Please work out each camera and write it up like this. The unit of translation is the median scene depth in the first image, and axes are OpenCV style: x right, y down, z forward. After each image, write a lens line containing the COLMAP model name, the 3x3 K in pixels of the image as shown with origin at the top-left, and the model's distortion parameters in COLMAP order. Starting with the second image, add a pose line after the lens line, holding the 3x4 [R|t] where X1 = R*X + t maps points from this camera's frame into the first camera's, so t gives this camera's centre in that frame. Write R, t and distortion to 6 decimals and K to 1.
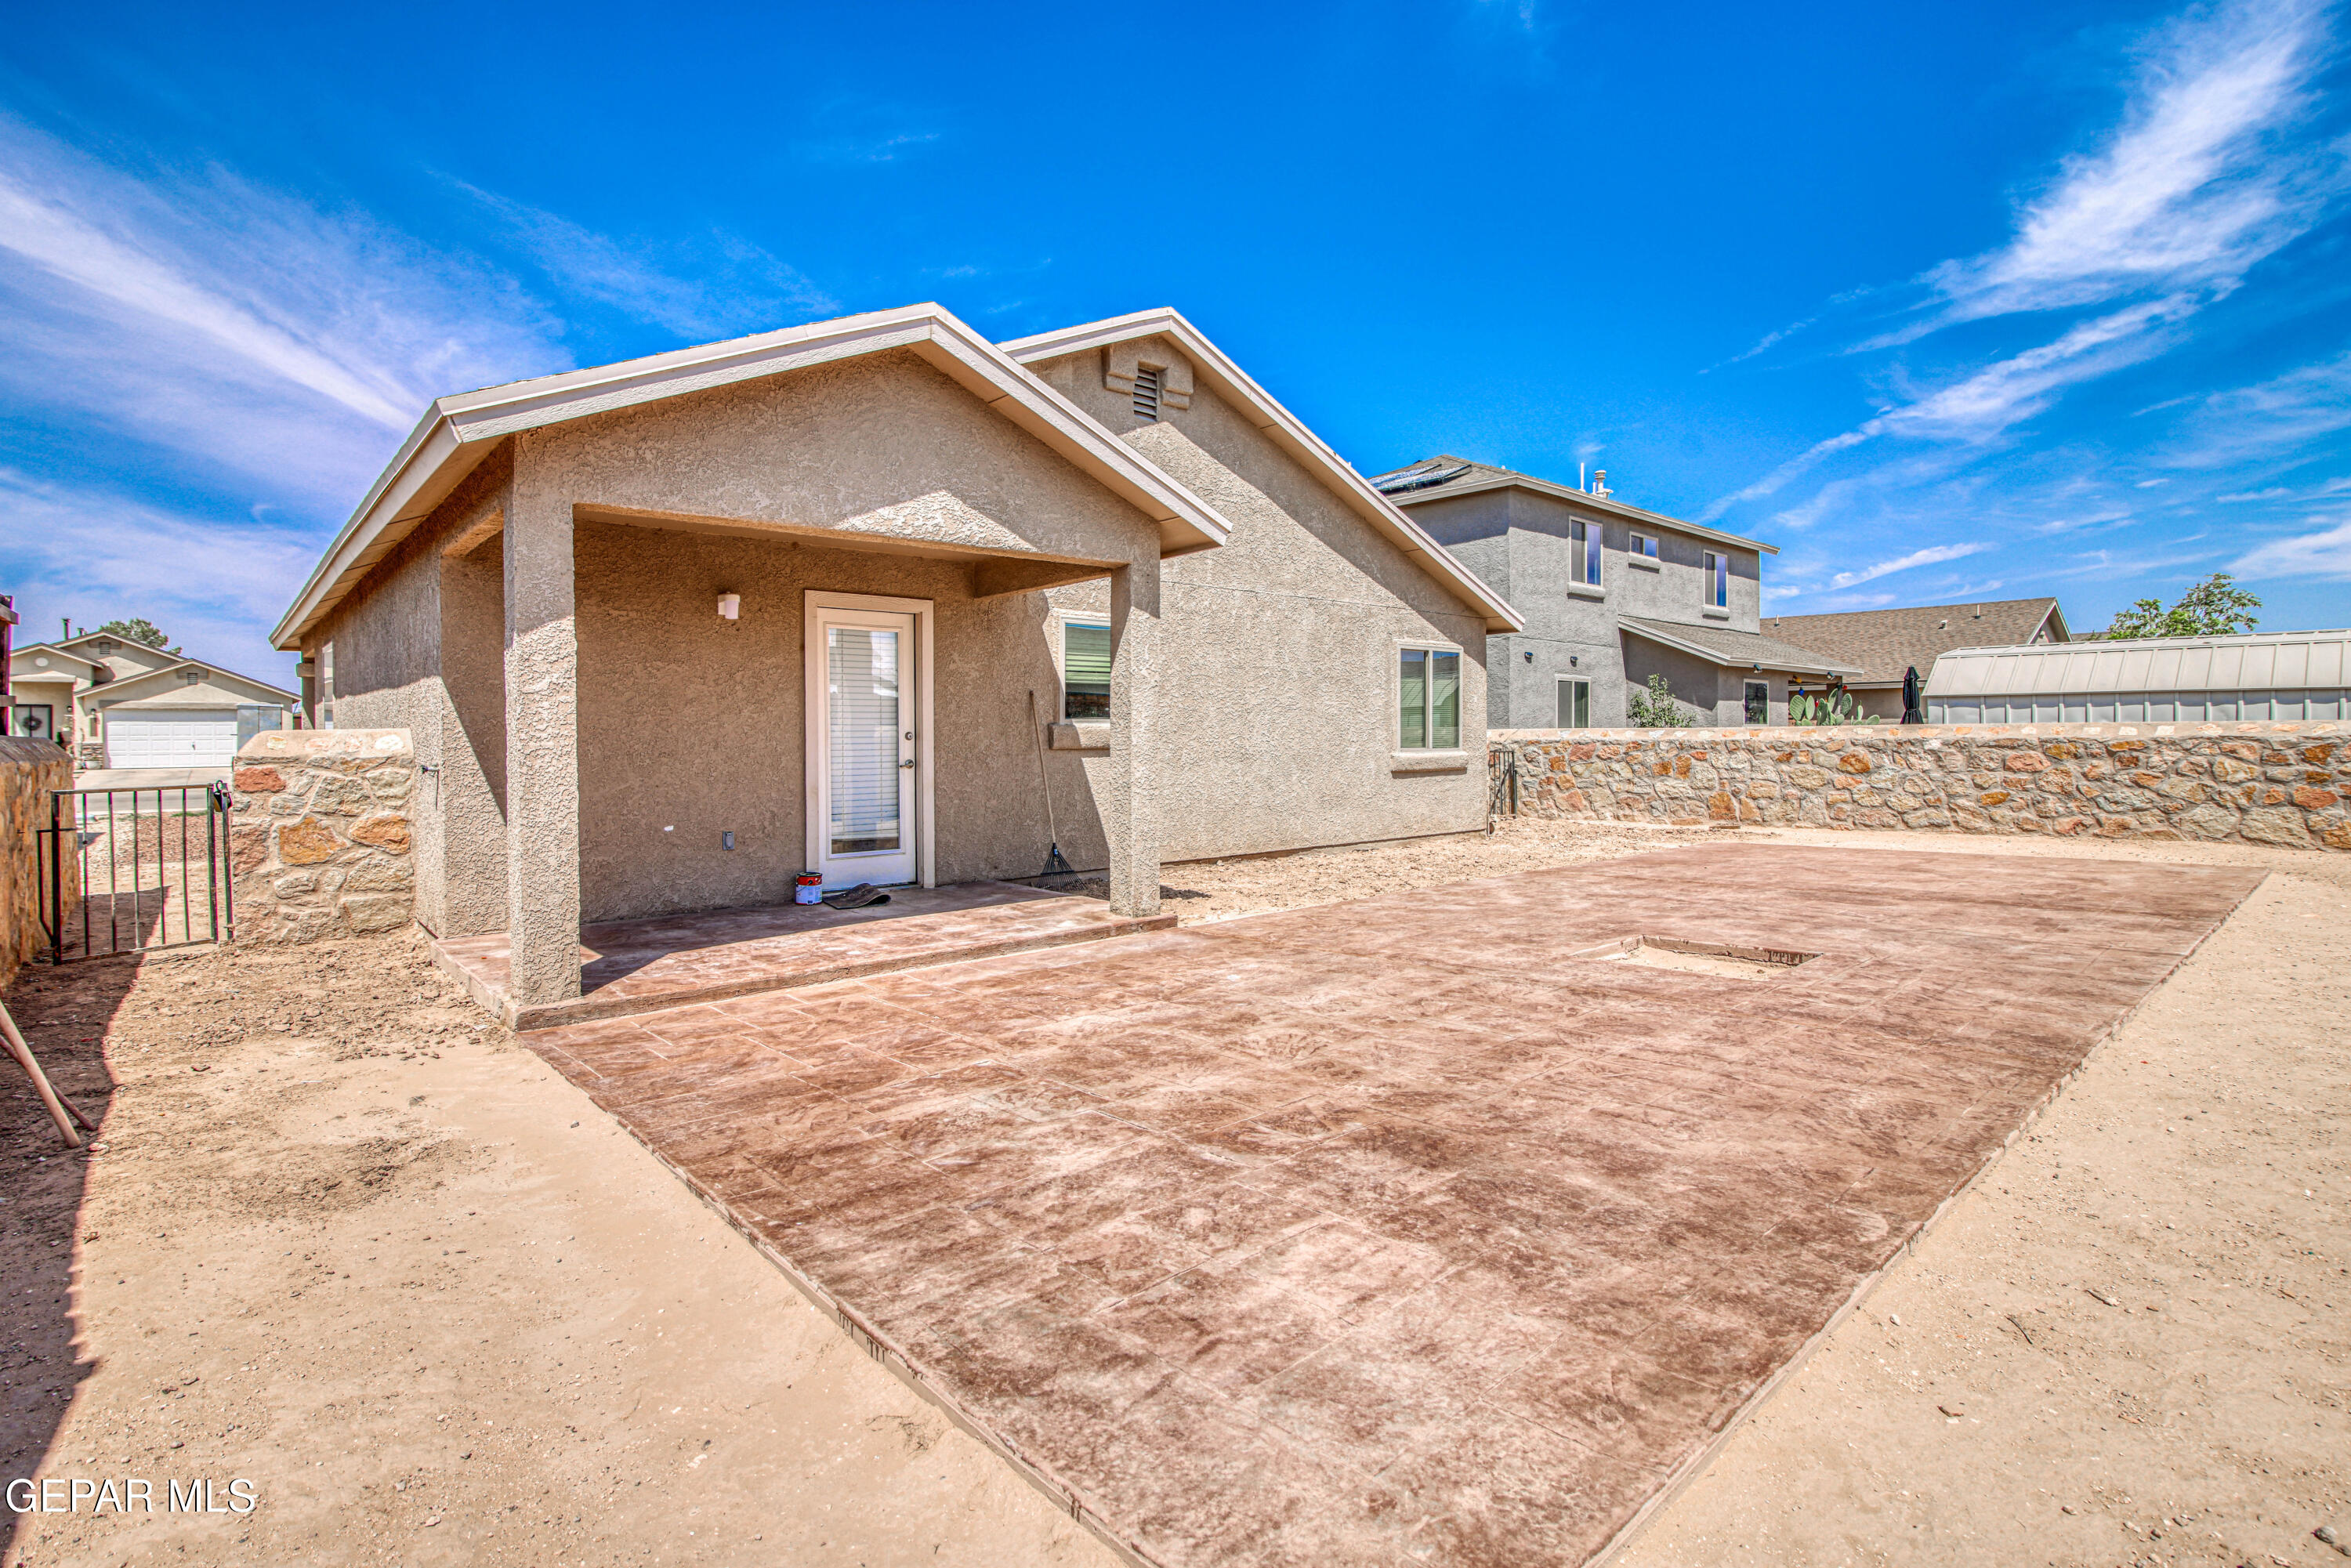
lens RADIAL K [[1111.9, 0, 1178.2], [0, 1111.9, 769.0], [0, 0, 1]] dist [-0.023288, 0.000216]
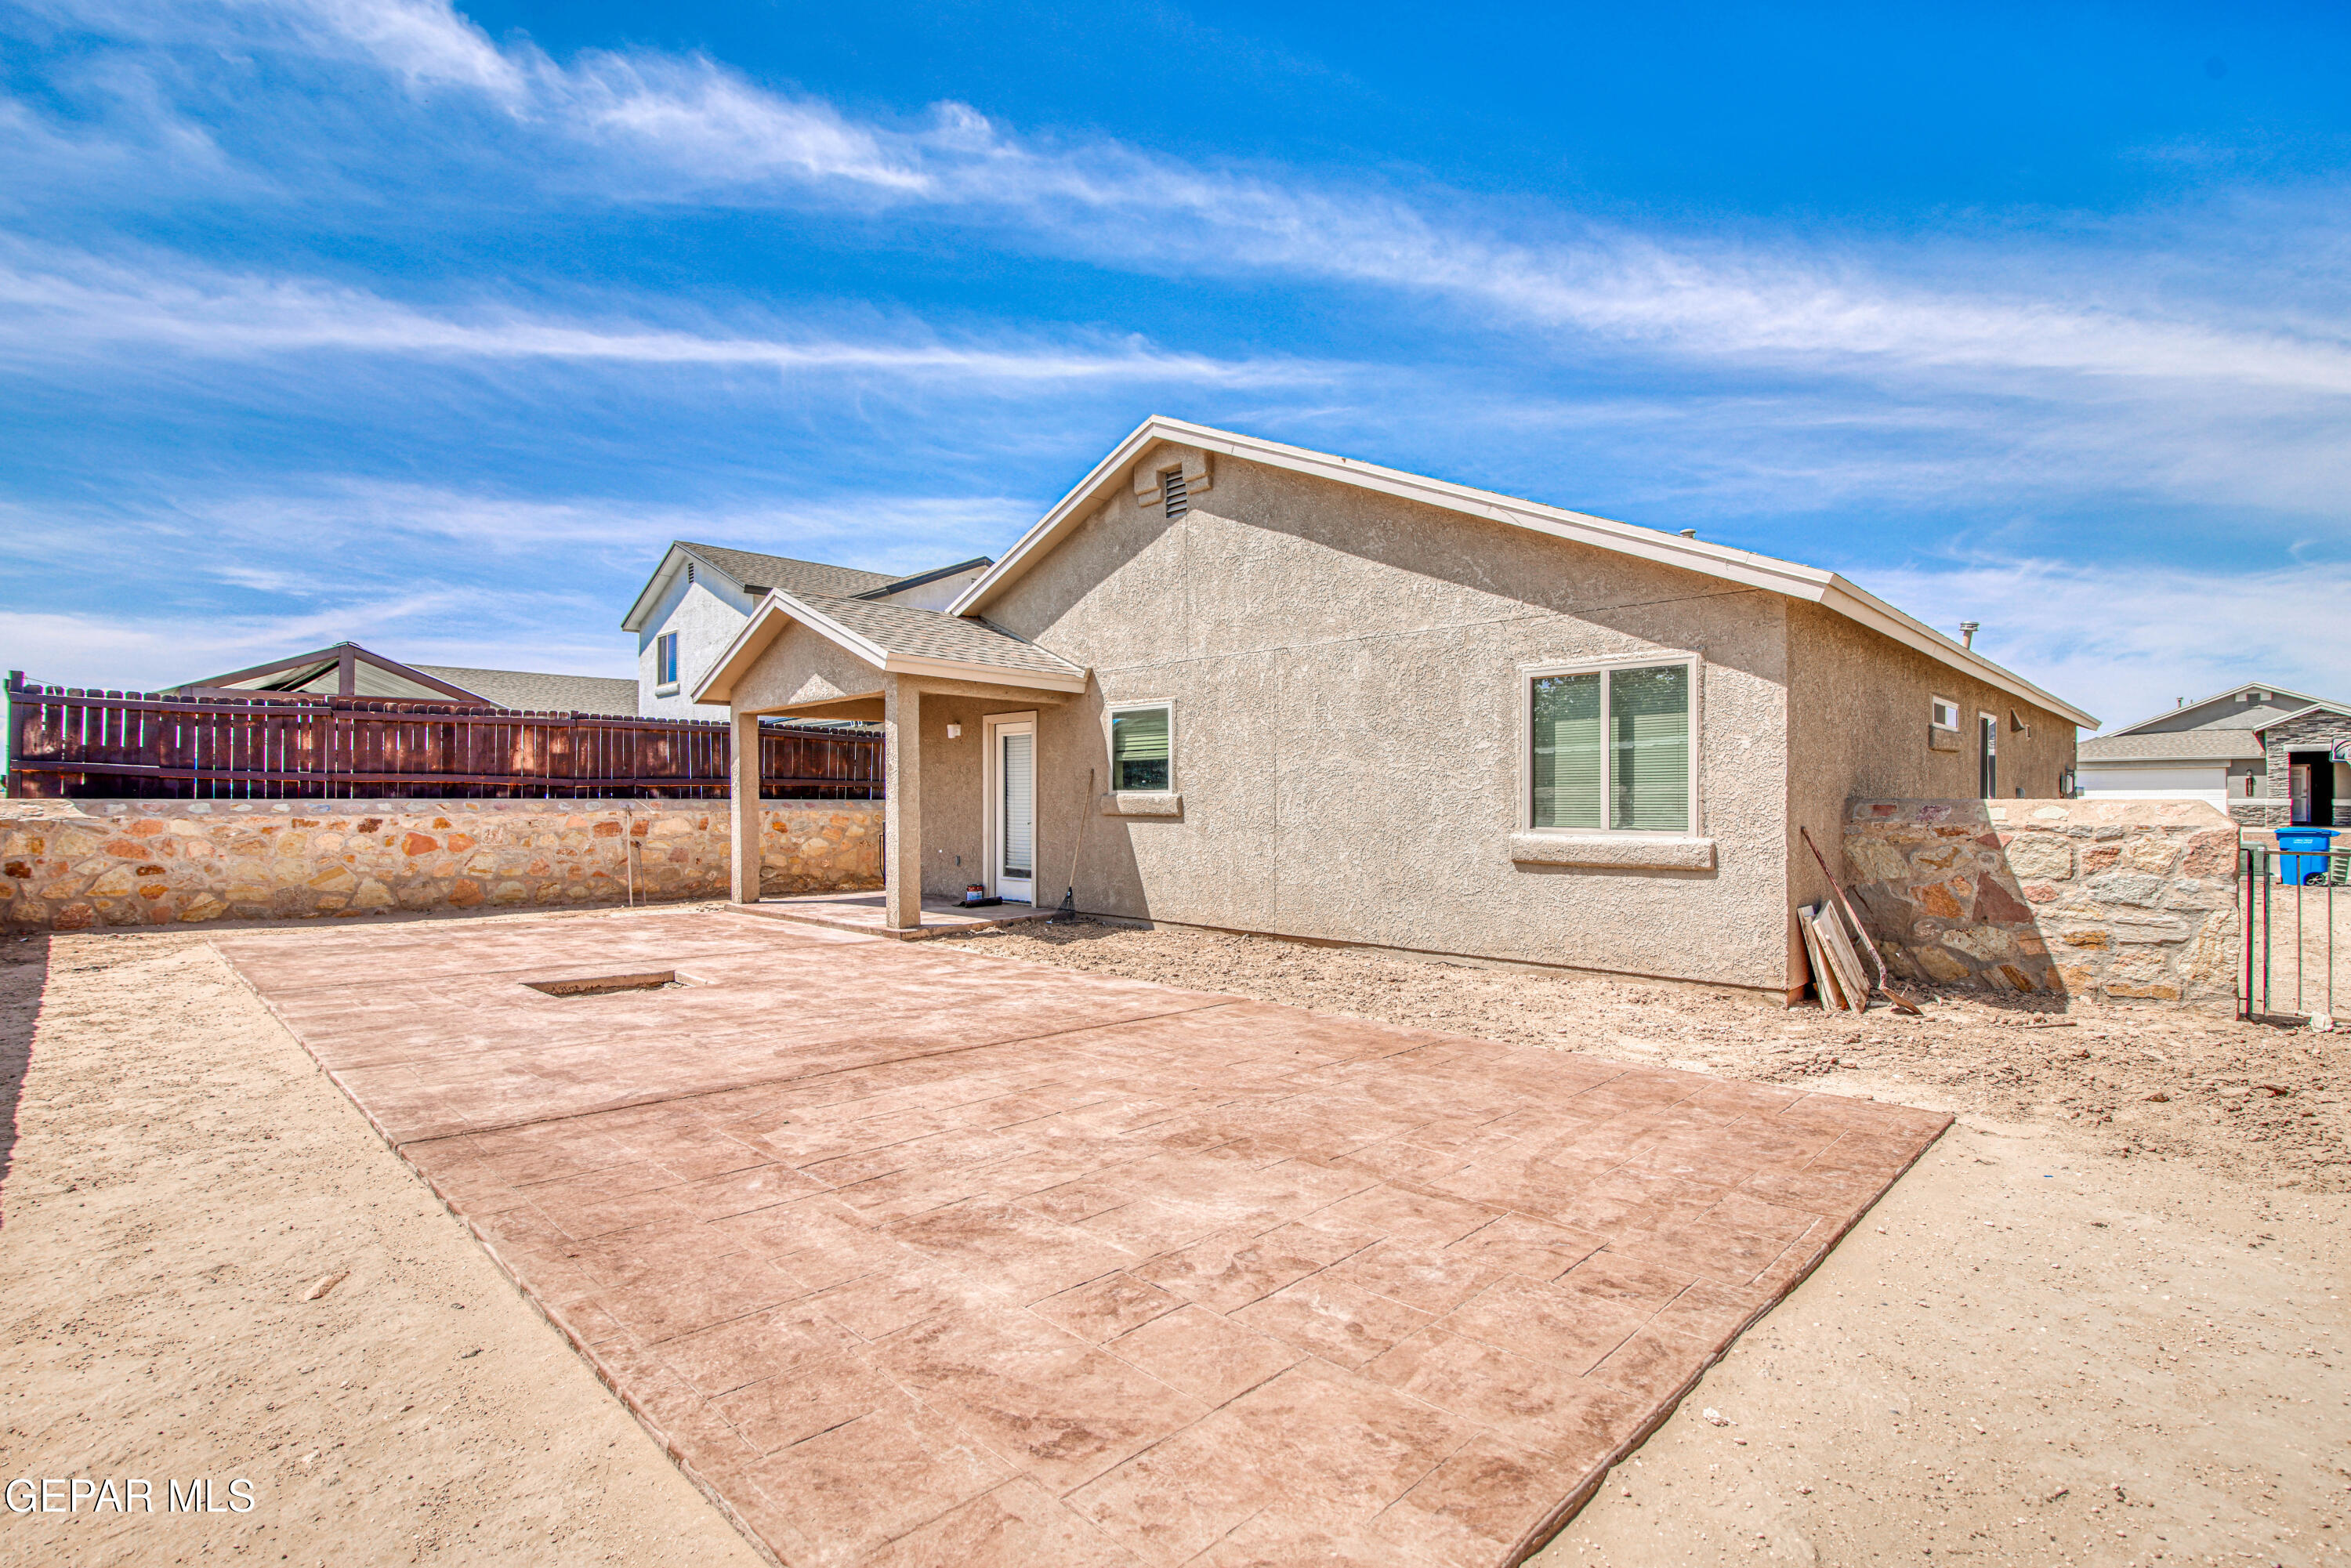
lens RADIAL K [[1136.3, 0, 1179.1], [0, 1136.3, 797.0], [0, 0, 1]] dist [-0.028910, 0.000461]
pose [[0.054782, 0.002584, -0.998495, 0.946007], [-0.030286, 0.999541, 0.000925, -0.033830], [0.998039, 0.030189, 0.054835, 0.822619]]
